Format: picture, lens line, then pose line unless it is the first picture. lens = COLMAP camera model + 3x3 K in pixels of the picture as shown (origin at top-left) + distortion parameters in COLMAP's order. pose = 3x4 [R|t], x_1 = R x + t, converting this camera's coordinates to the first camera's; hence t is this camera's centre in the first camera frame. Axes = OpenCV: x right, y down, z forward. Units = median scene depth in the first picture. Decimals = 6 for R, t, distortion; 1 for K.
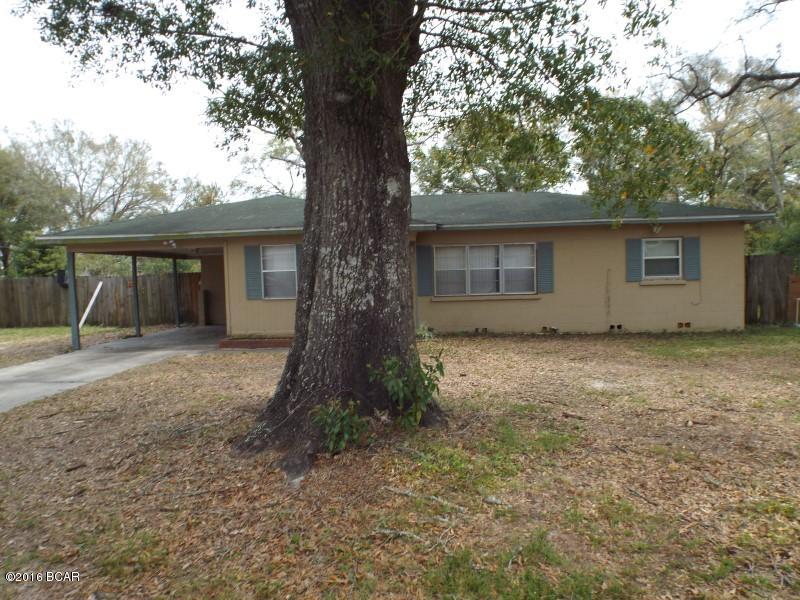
lens RADIAL K [[601.3, 0, 400.0], [0, 601.3, 300.0], [0, 0, 1]] dist [0.003577, -0.012654]
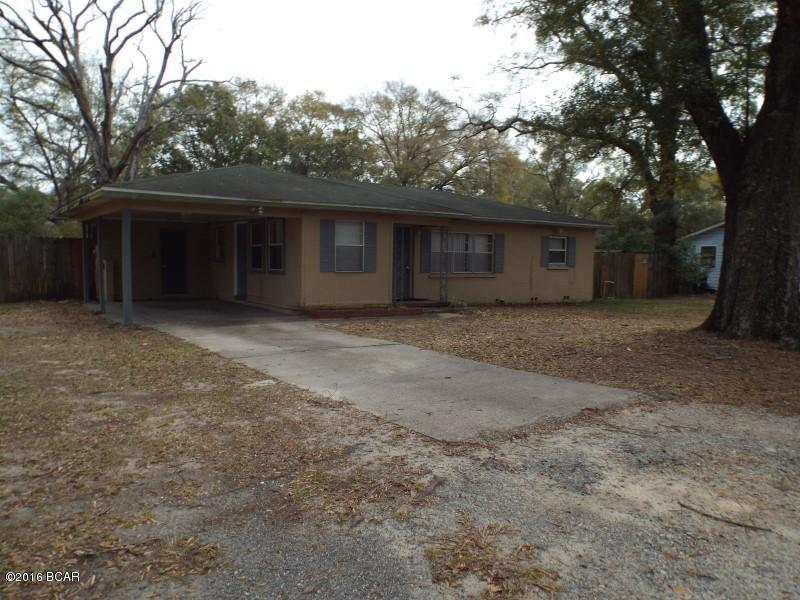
lens RADIAL K [[601.3, 0, 400.0], [0, 601.3, 300.0], [0, 0, 1]] dist [0.003577, -0.012654]
pose [[0.786744, -0.001899, 0.617277, -0.732485], [-0.013275, 0.999712, 0.019996, 0.023771], [-0.617137, -0.023926, 0.786492, 0.104801]]
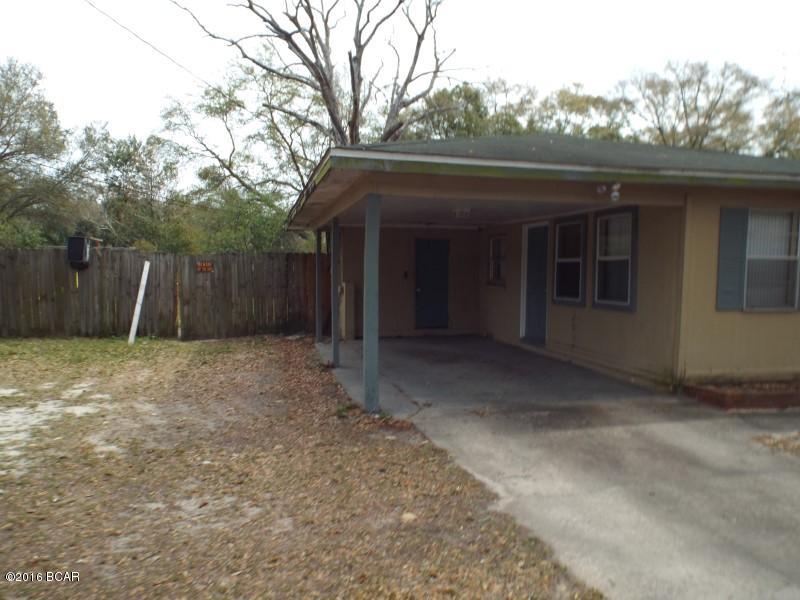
lens RADIAL K [[601.3, 0, 400.0], [0, 601.3, 300.0], [0, 0, 1]] dist [0.003577, -0.012654]
pose [[0.958634, 0.026779, 0.283380, -0.626626], [-0.029127, 0.999567, 0.004074, -0.003344], [-0.283148, -0.012160, 0.958999, 0.542675]]
